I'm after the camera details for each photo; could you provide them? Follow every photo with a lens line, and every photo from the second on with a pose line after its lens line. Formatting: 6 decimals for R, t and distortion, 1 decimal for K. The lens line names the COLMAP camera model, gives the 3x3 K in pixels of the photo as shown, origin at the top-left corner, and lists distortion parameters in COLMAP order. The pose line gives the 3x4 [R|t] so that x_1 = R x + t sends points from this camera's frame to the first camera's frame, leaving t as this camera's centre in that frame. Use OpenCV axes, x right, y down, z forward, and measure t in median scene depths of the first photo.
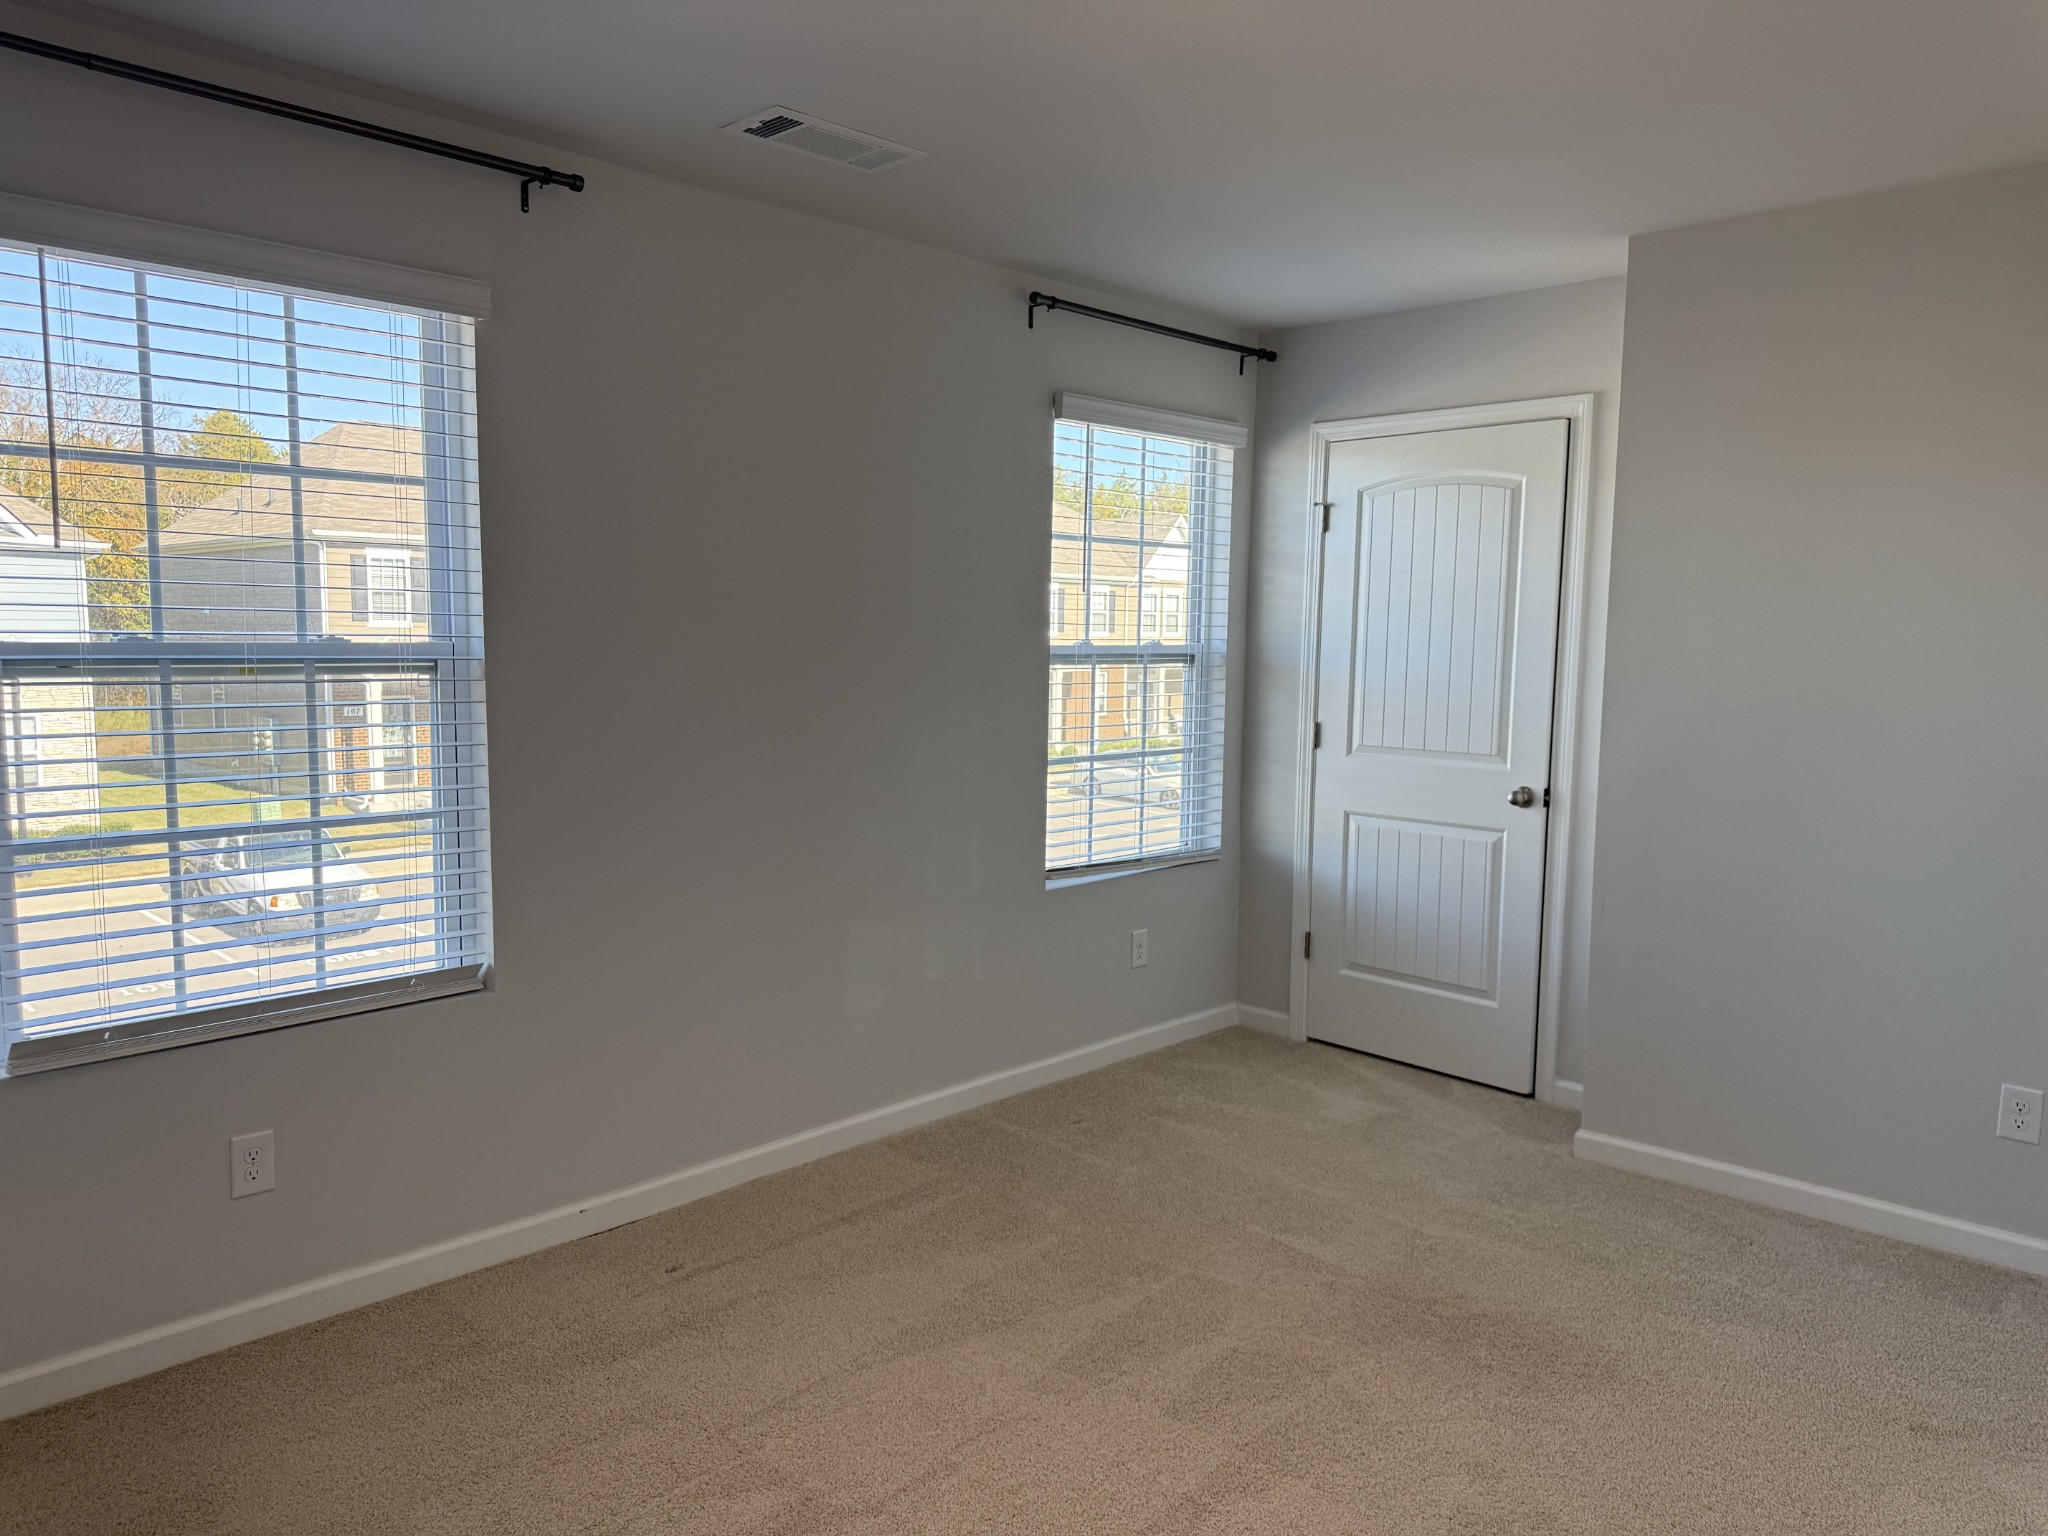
lens RADIAL K [[1441.0, 0, 1024.0], [0, 1441.0, 768.0], [0, 0, 1]] dist [0.127671, -0.223292]
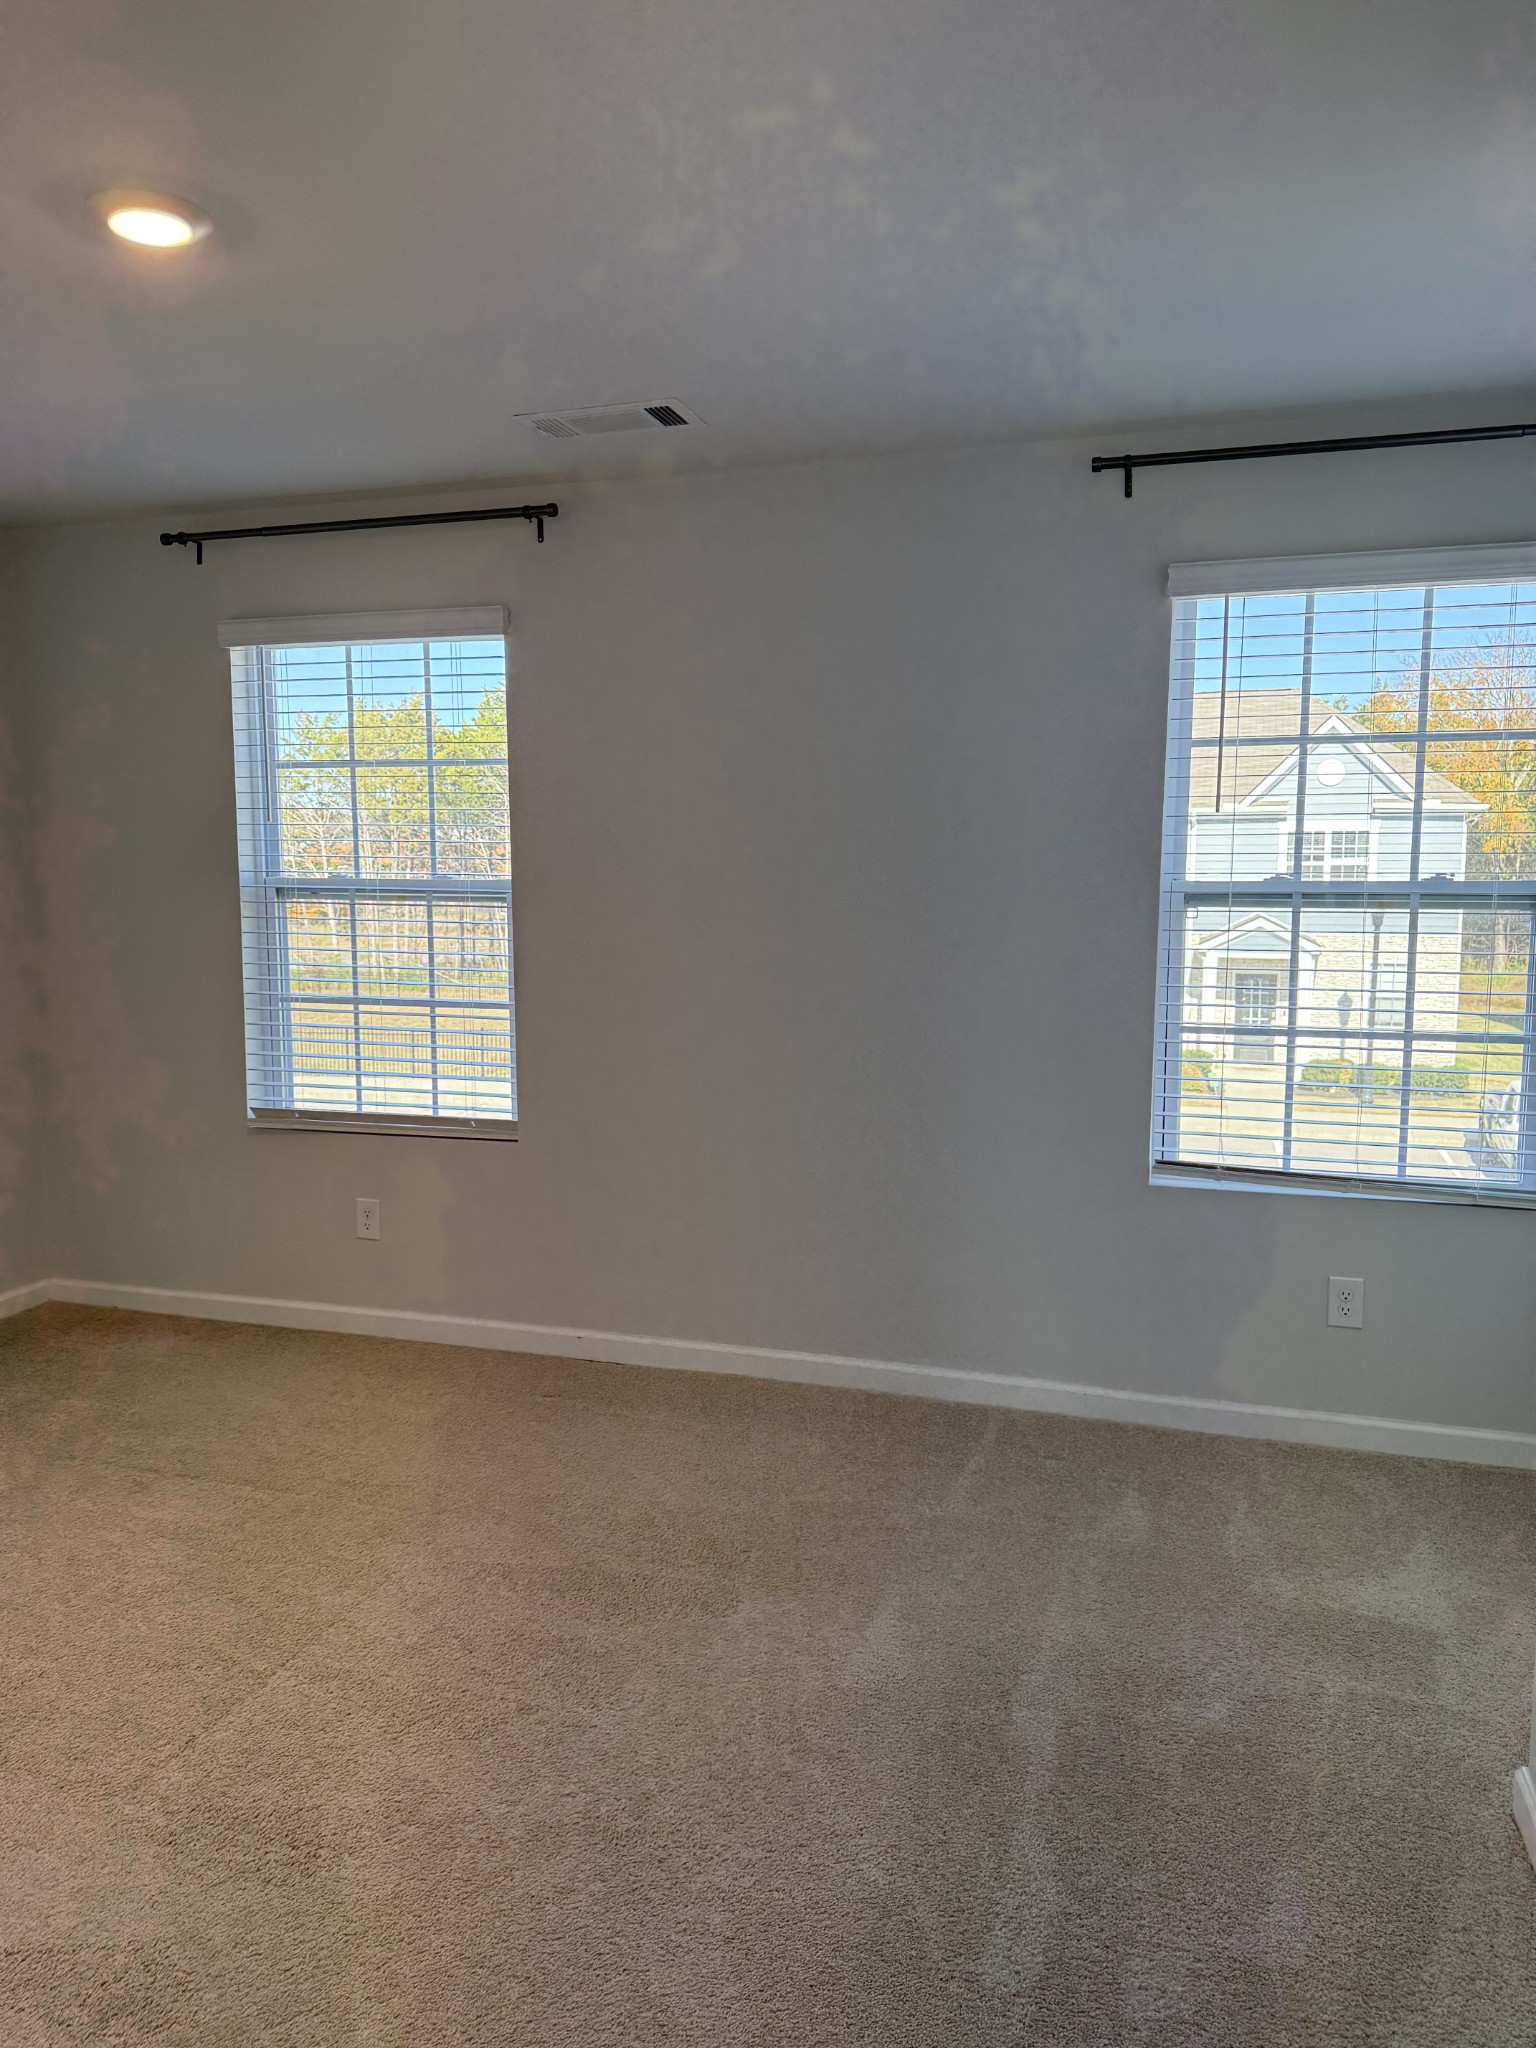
lens RADIAL K [[1441.0, 0, 768.0], [0, 1441.0, 1024.0], [0, 0, 1]] dist [0.127671, -0.223292]
pose [[0.436022, 0.074242, -0.896868, 0.666173], [-0.085546, 0.995498, 0.040817, -0.019987], [0.895861, 0.058926, 0.440410, 0.459432]]
